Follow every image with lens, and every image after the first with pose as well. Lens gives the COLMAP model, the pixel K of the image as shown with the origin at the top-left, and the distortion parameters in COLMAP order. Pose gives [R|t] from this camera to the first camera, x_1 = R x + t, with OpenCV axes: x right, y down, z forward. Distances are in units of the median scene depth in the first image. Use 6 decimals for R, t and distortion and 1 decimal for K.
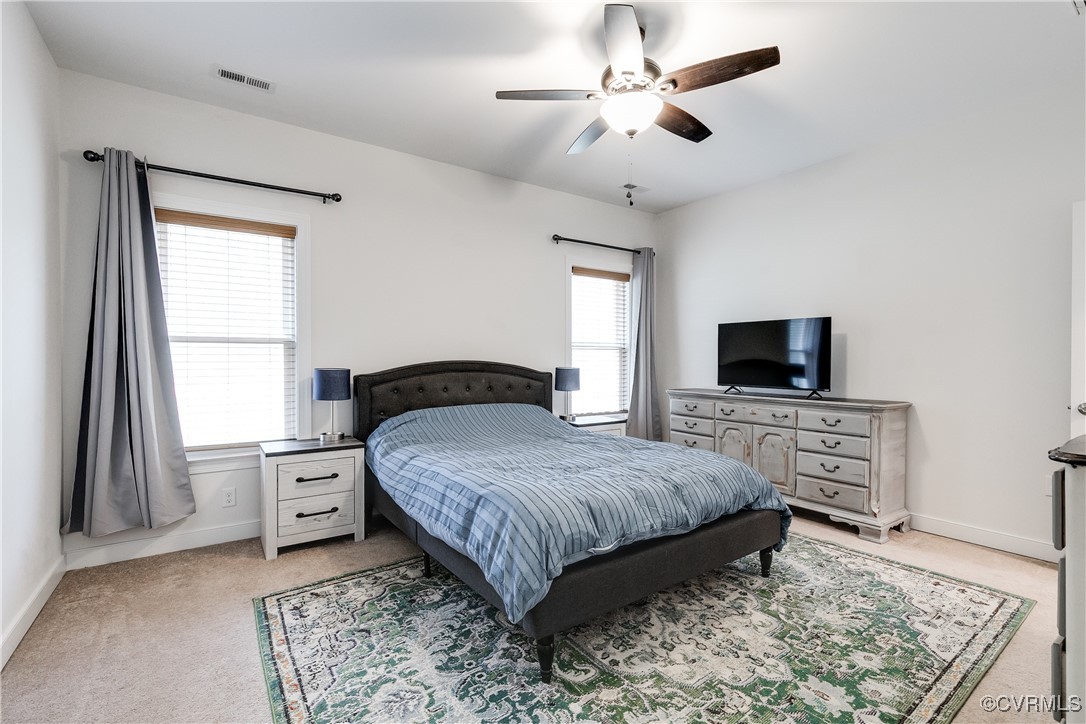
lens RADIAL K [[479.8, 0, 541.5], [0, 479.8, 376.6], [0, 0, 1]] dist [0.001060, 0.000183]
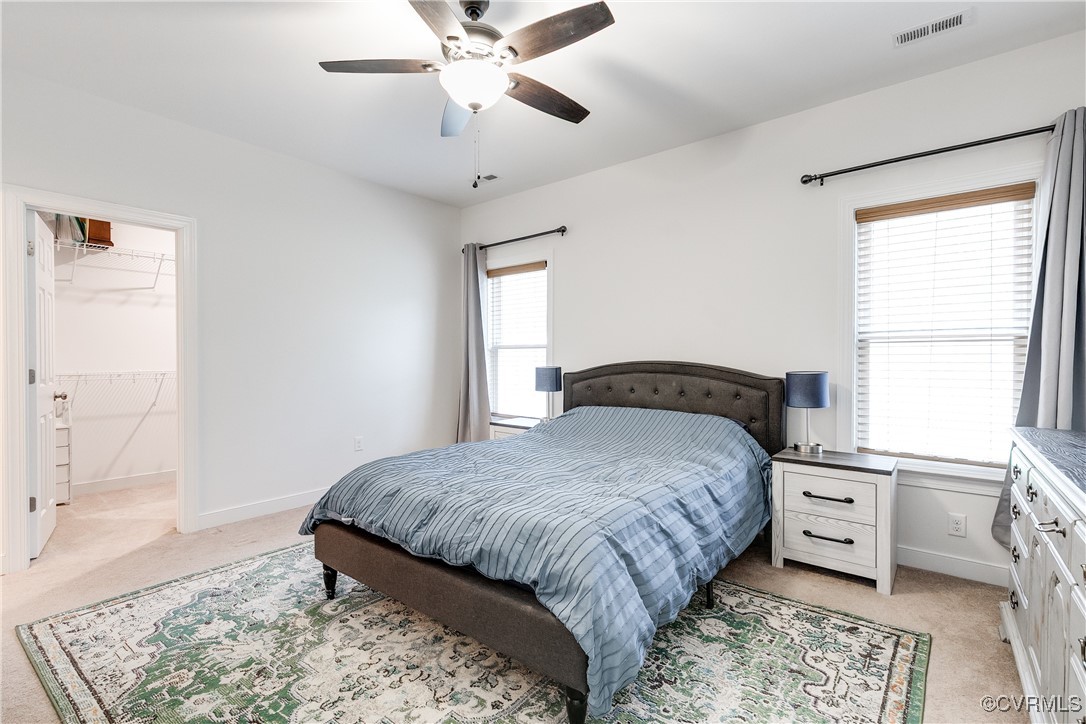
lens RADIAL K [[494.6, 0, 542.6], [0, 494.6, 365.0], [0, 0, 1]] dist [0.003472, 0.000235]
pose [[0.287607, 0.000489, -0.957748, 0.785285], [-0.046657, 0.998820, -0.013501, -0.003029], [0.956611, 0.048569, 0.287290, 0.611039]]
